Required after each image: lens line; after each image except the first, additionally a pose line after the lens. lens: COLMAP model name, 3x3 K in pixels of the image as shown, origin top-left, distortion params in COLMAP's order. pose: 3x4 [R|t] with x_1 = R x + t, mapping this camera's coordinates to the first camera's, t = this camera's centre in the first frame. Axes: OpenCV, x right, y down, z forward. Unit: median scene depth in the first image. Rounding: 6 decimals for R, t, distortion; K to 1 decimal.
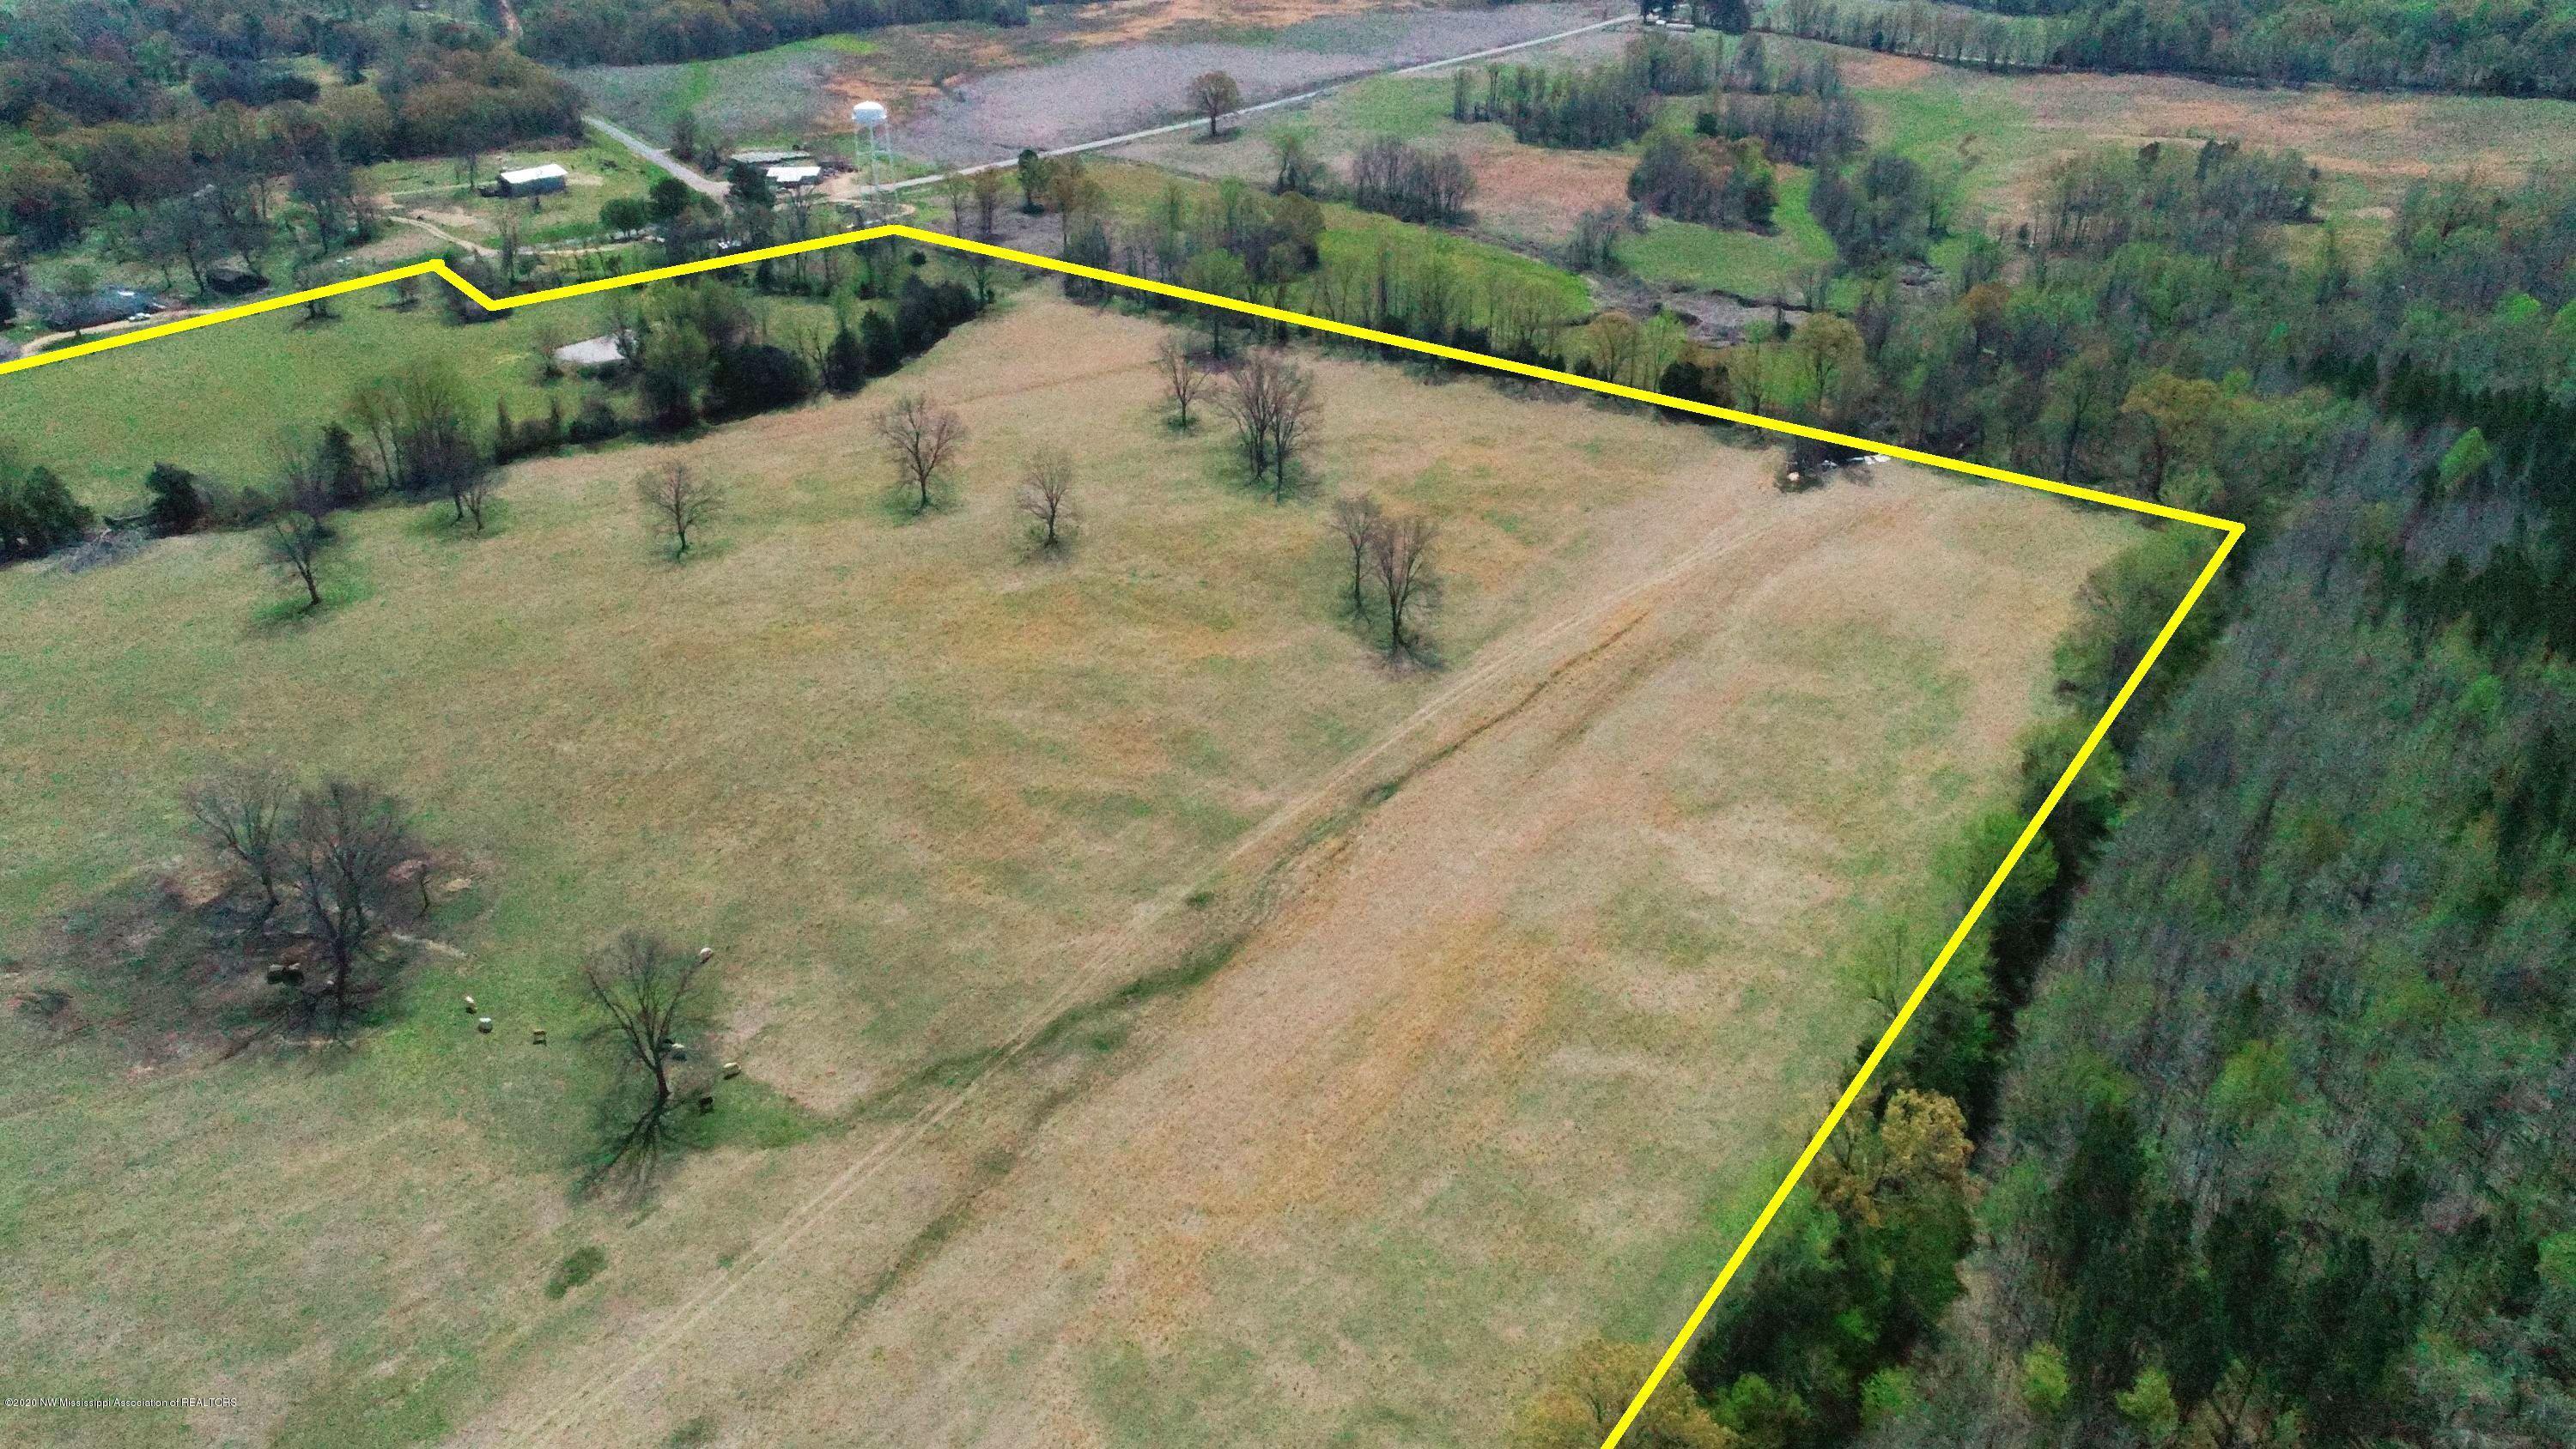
lens RADIAL K [[1711.9, 0, 1265.6], [0, 1711.9, 749.6], [0, 0, 1]] dist [-0.002779, -0.001841]
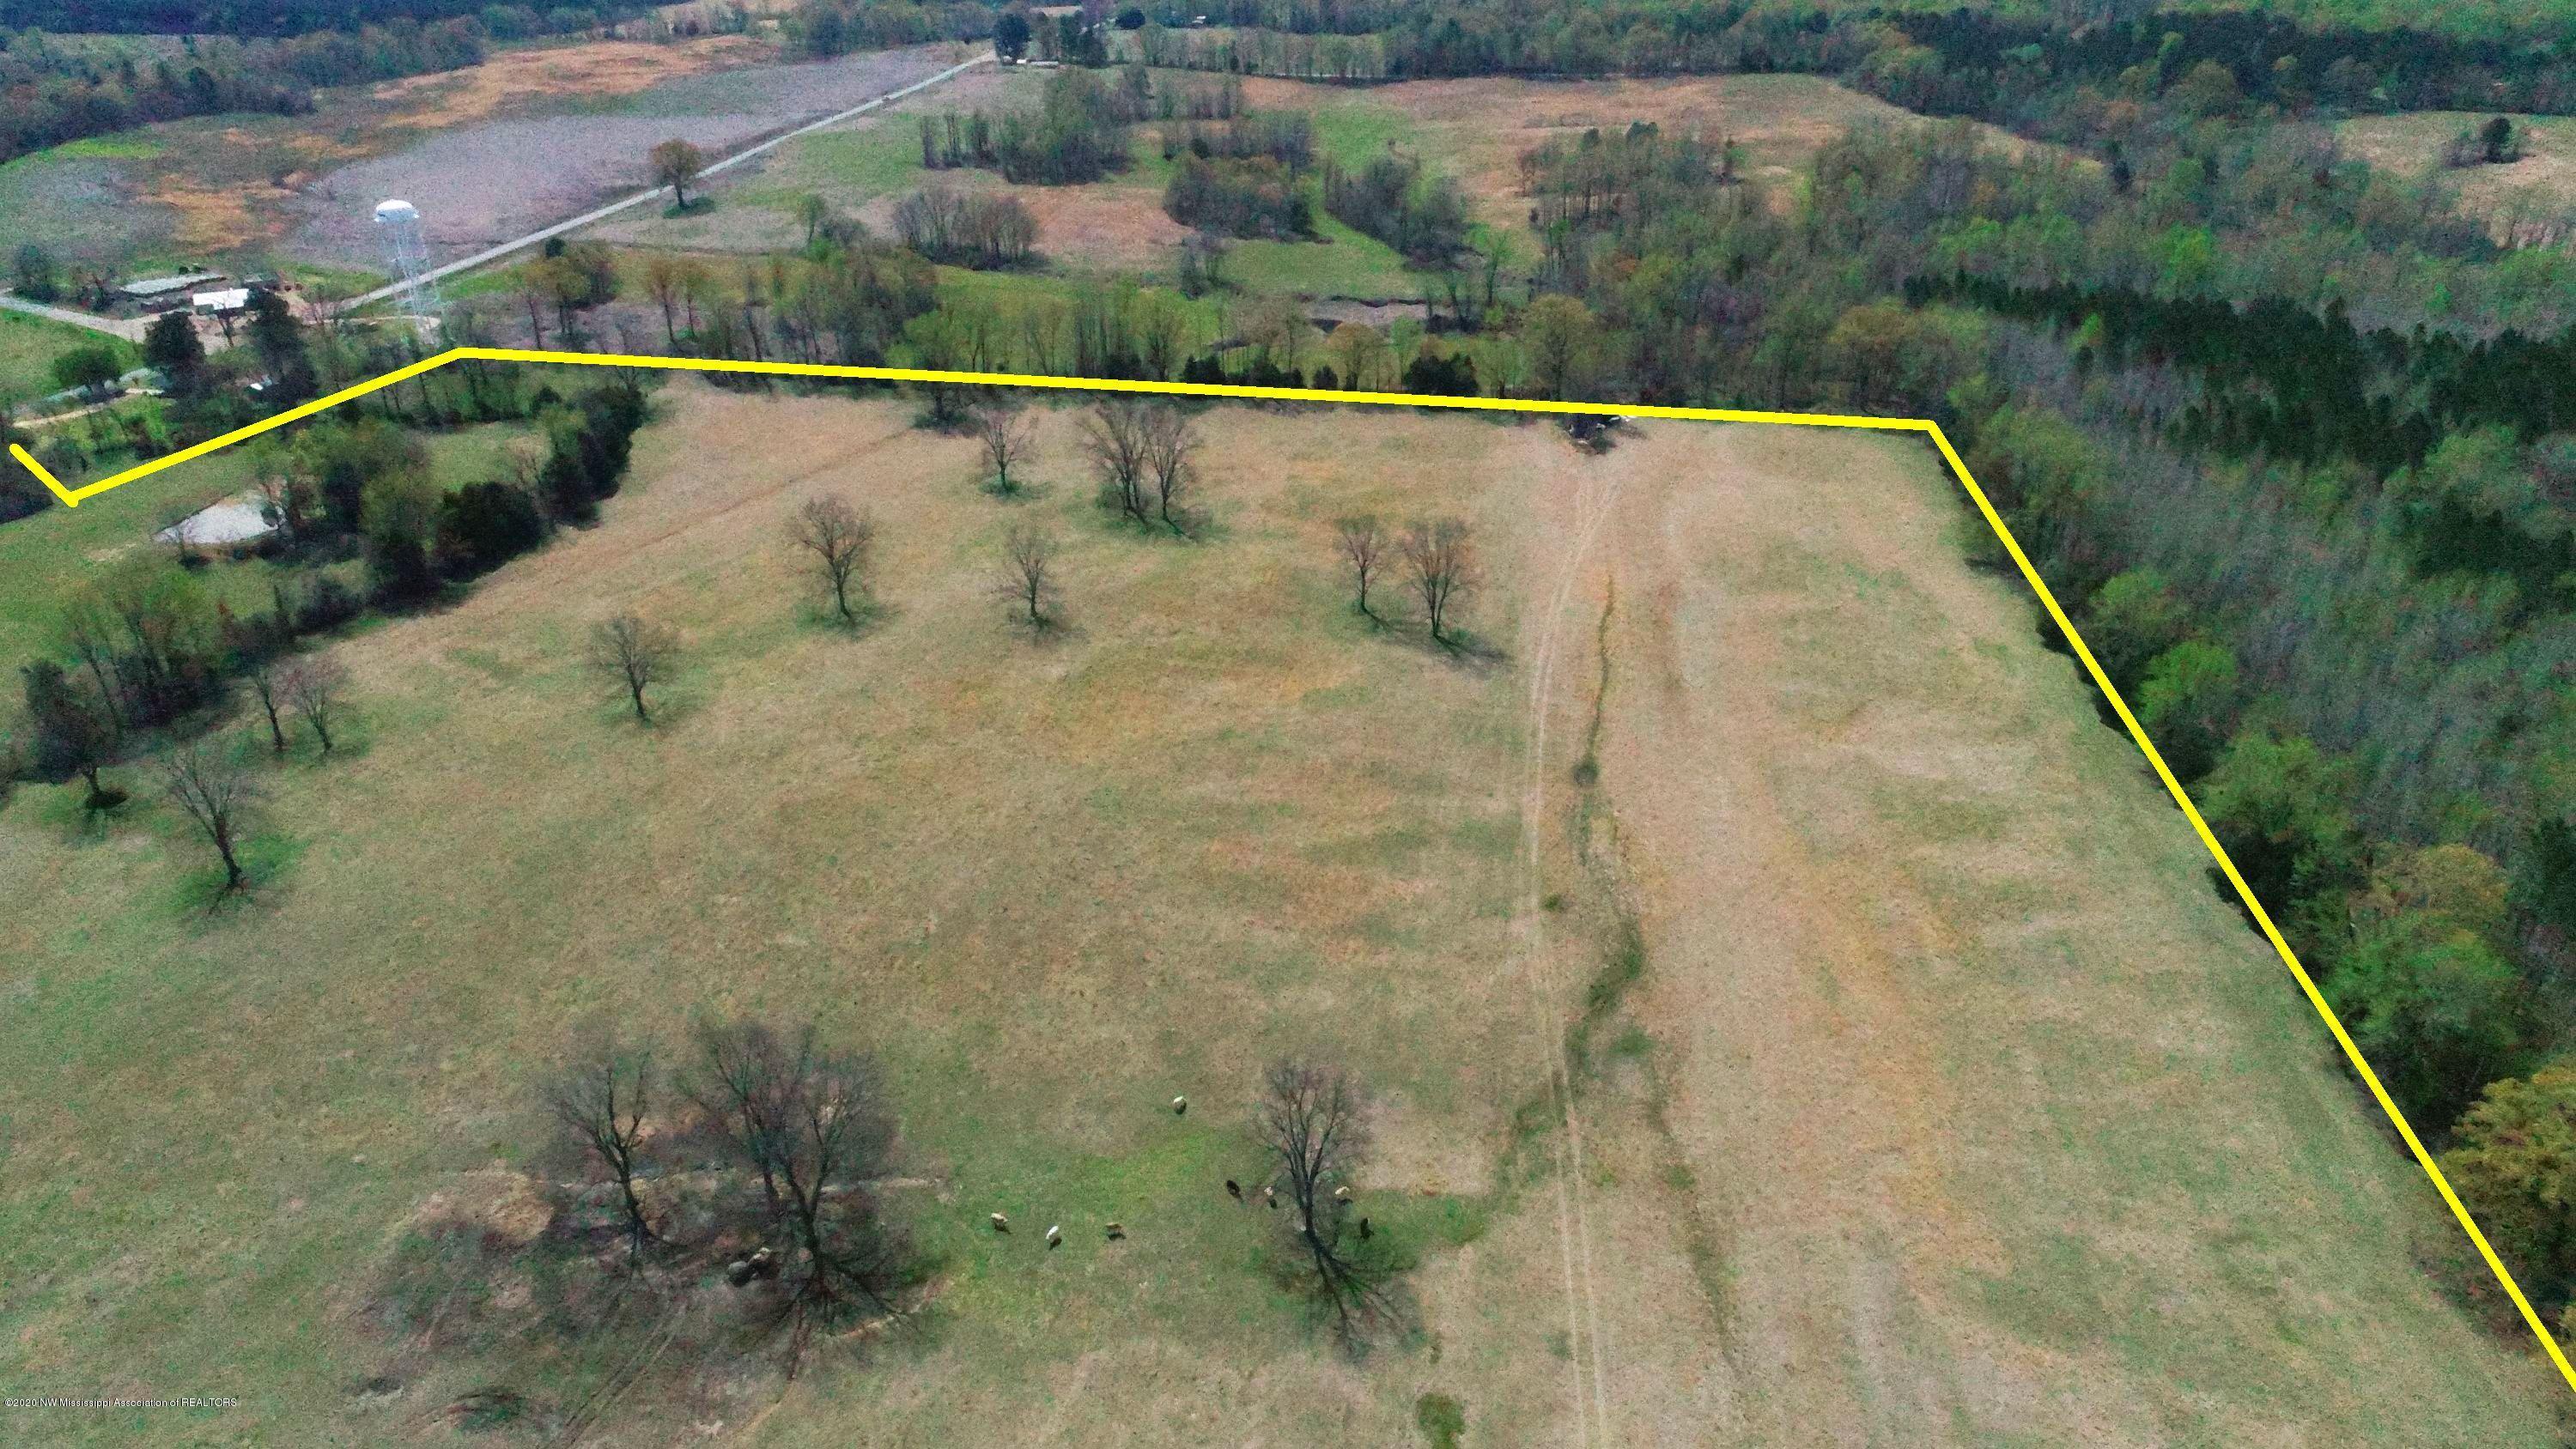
lens RADIAL K [[1711.9, 0, 1294.9], [0, 1711.9, 743.0], [0, 0, 1]] dist [-0.002779, -0.001841]
pose [[0.888517, -0.223040, 0.400988, -0.344265], [0.233514, 0.972075, 0.023269, -0.039786], [-0.394980, 0.072962, 0.915788, 0.075375]]
